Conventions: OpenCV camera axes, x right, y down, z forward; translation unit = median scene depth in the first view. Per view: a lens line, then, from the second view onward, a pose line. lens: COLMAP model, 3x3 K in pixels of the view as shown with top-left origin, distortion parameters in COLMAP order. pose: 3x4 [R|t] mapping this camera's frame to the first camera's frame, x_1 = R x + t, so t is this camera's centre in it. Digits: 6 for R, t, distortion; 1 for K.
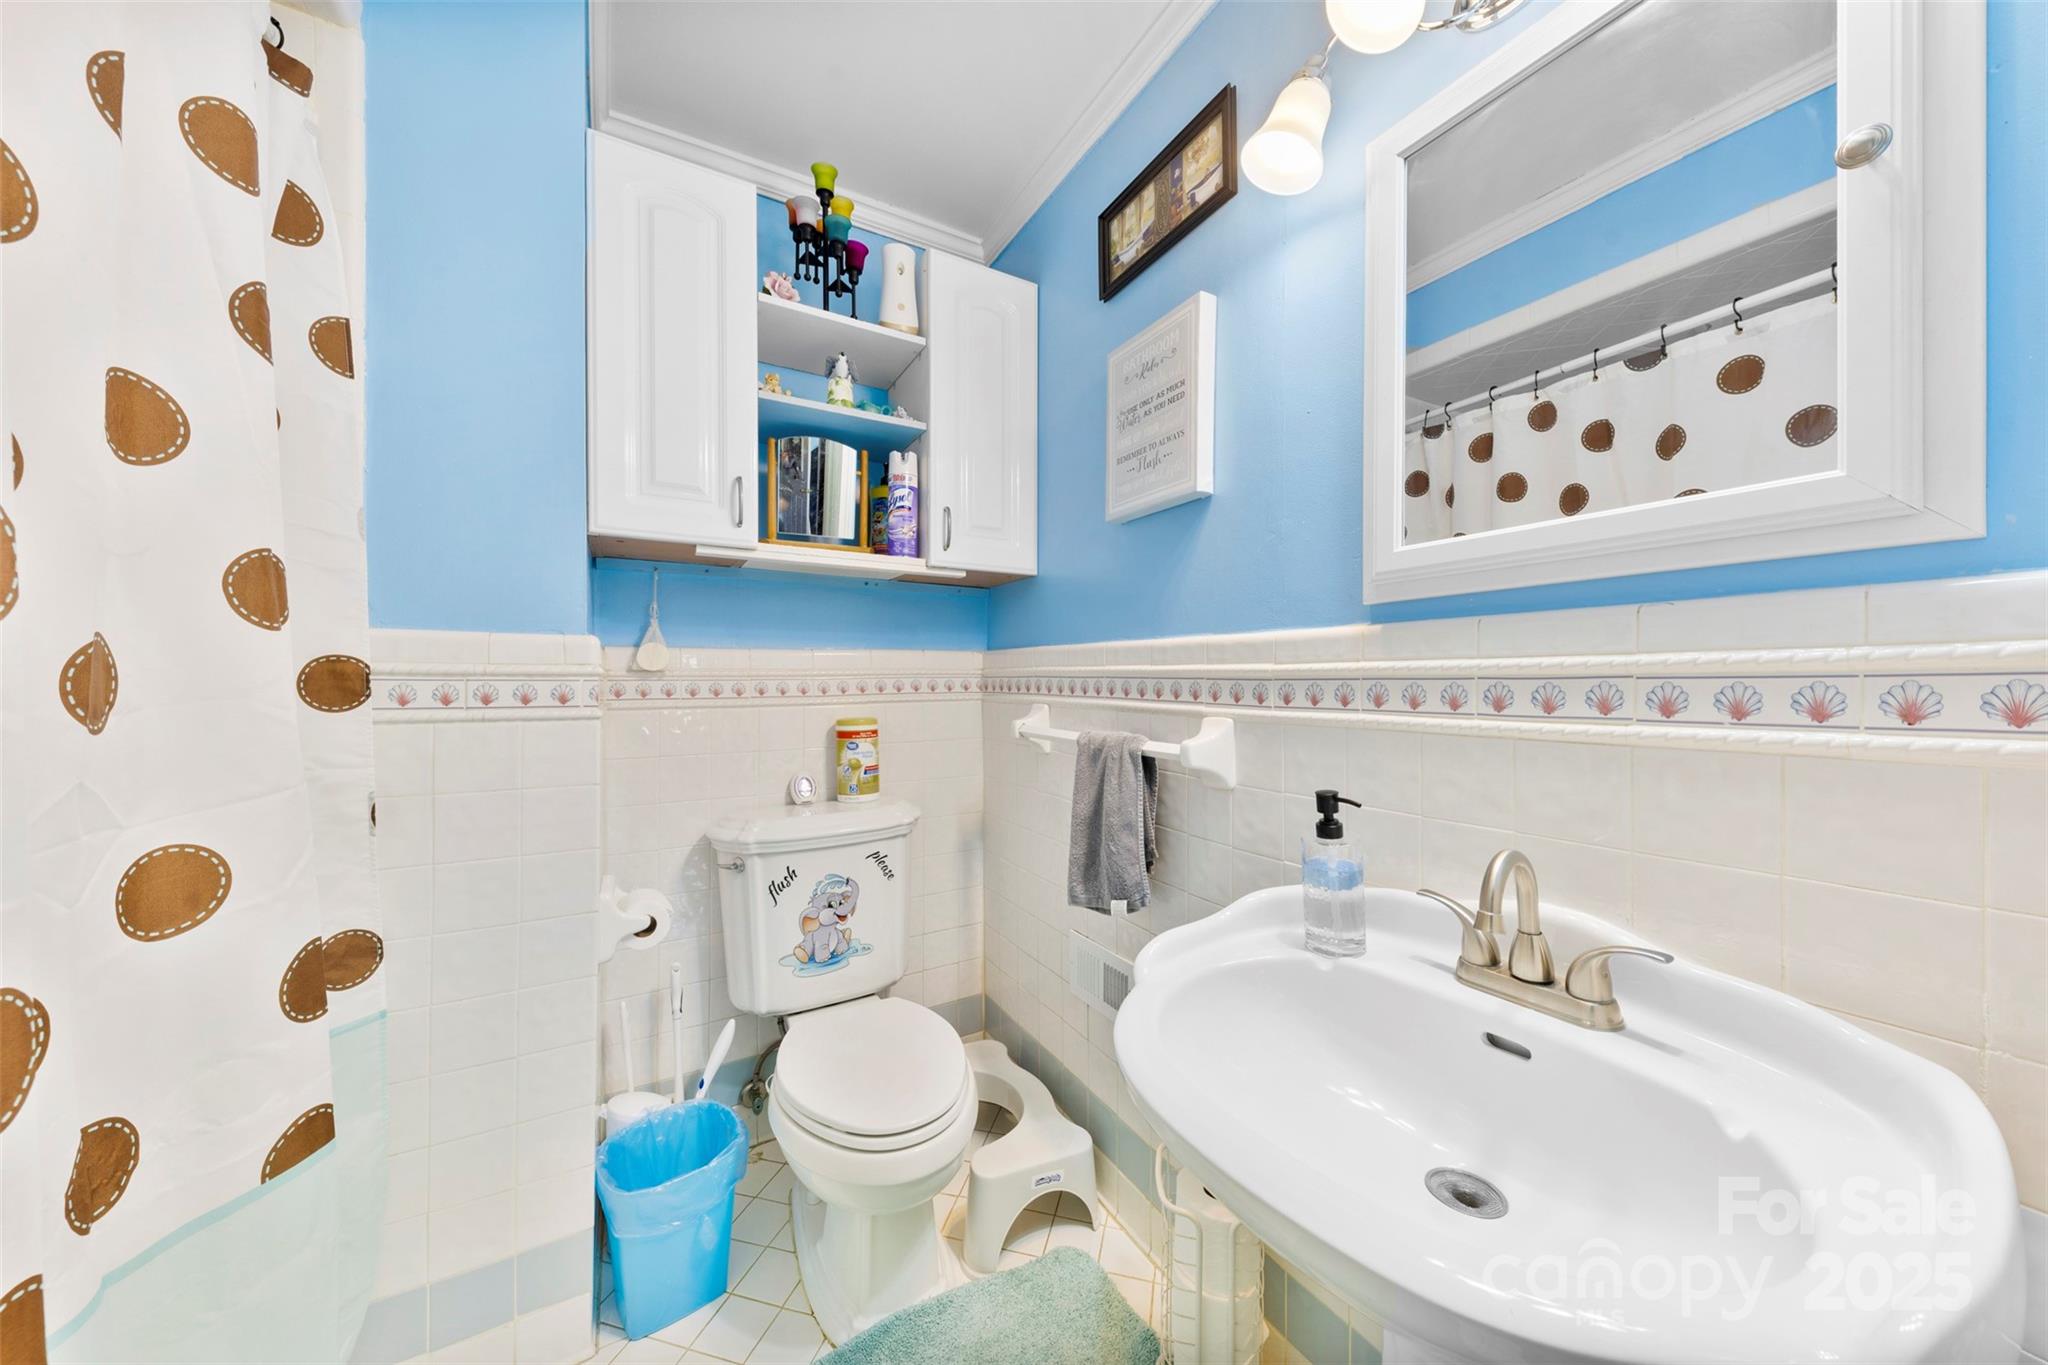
lens RADIAL K [[703.8, 0, 1039.4], [0, 703.8, 682.6], [0, 0, 1]] dist [0.011872, 0.000022]
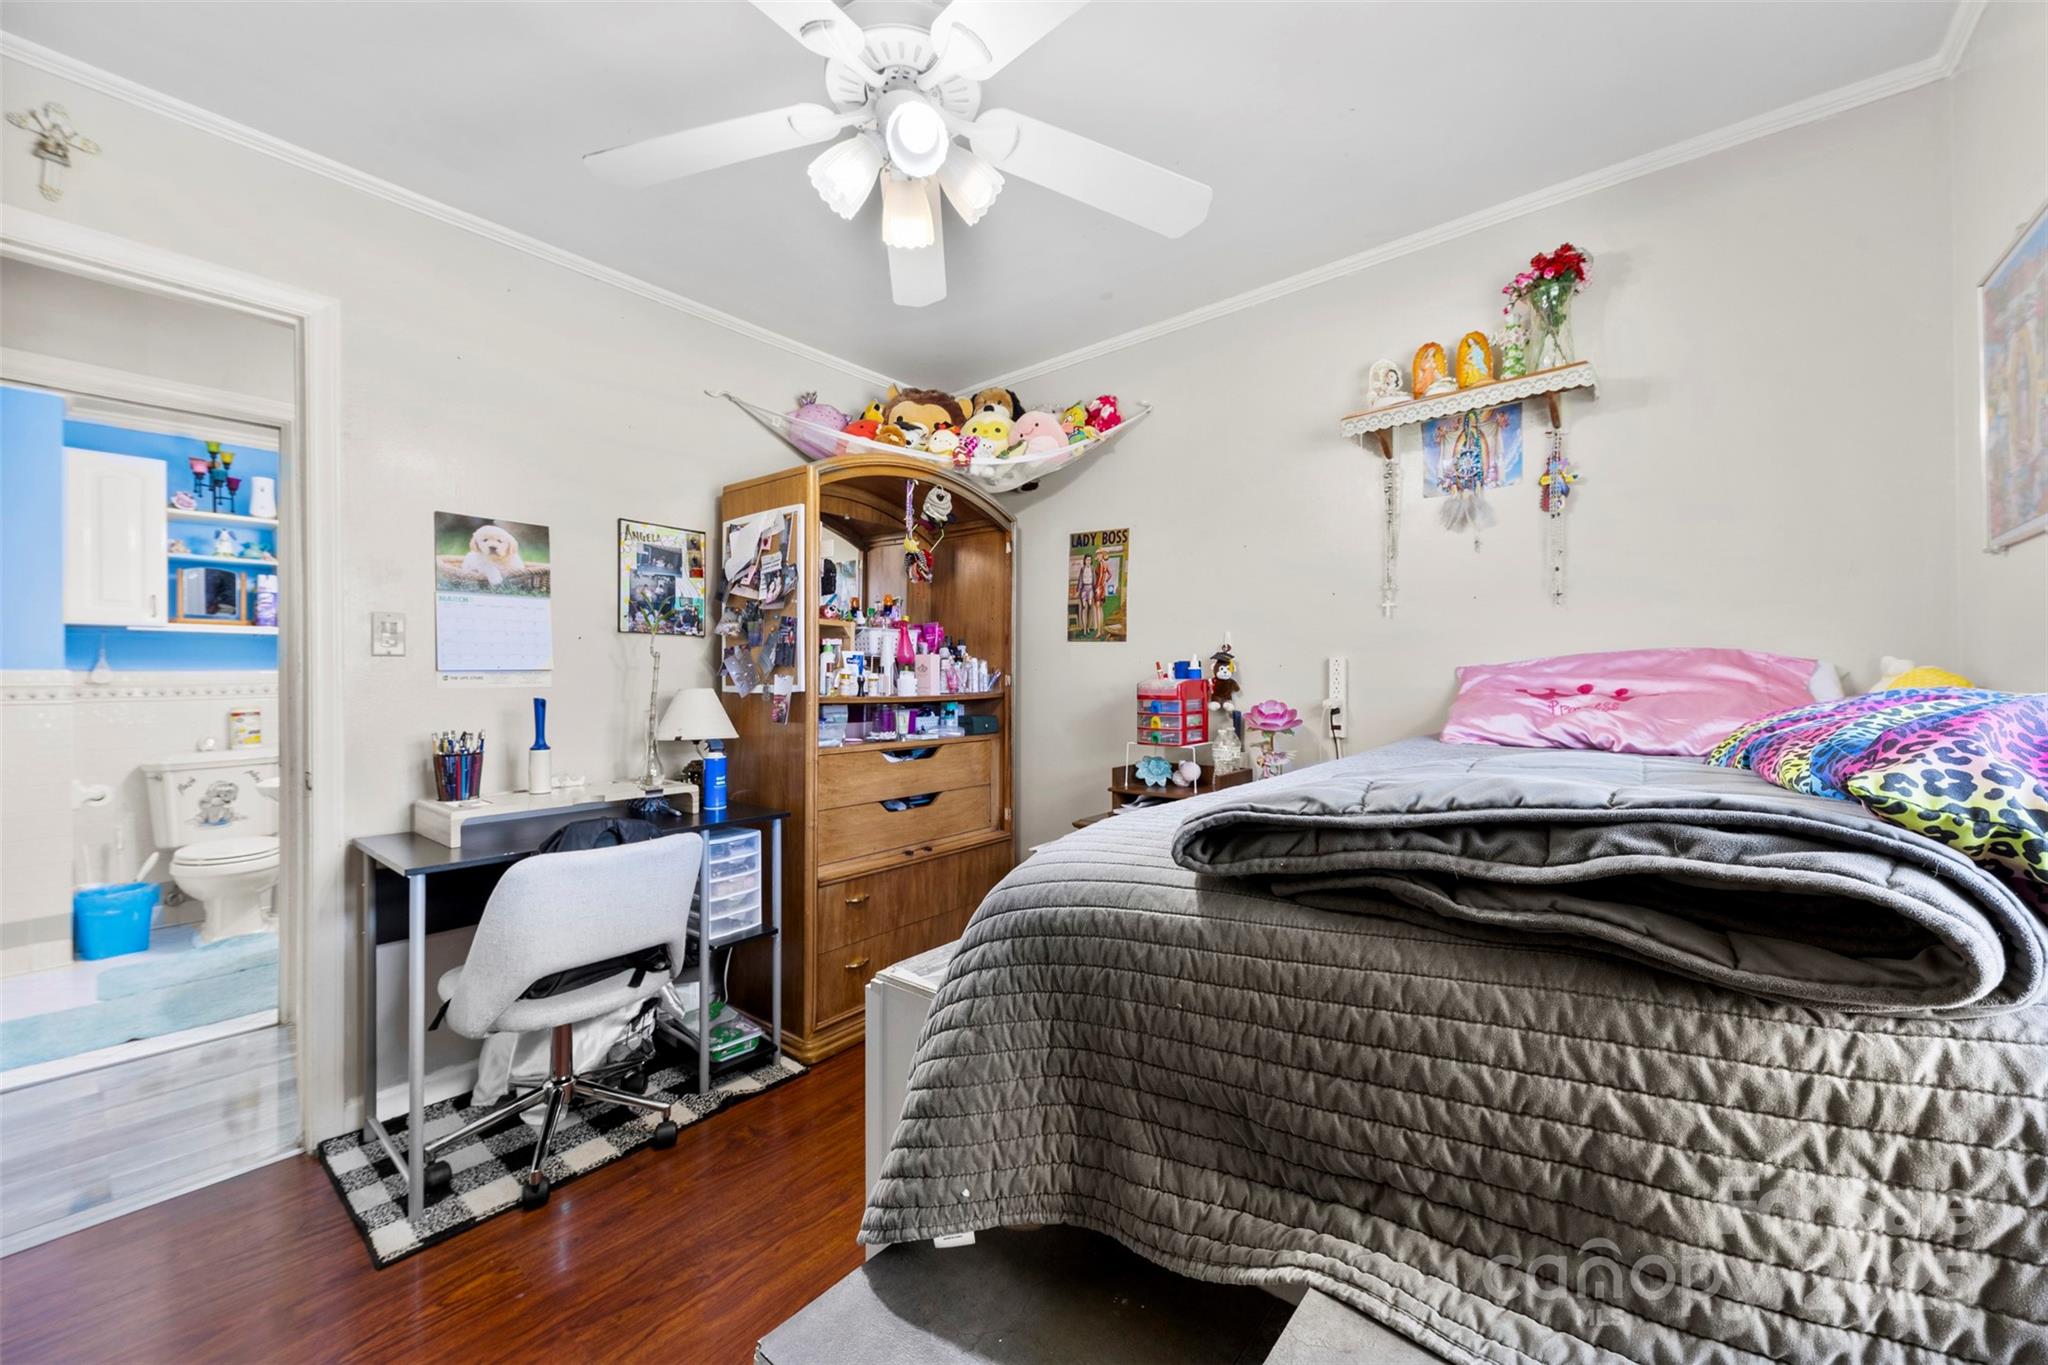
lens RADIAL K [[795.9, 0, 1010.6], [0, 795.9, 677.5], [0, 0, 1]] dist [0.016500, -0.000985]
pose [[0.940365, -0.009195, 0.340042, 1.106250], [0.011175, 0.999930, -0.003866, 0.004858], [-0.339983, 0.007435, 0.940402, -2.061928]]
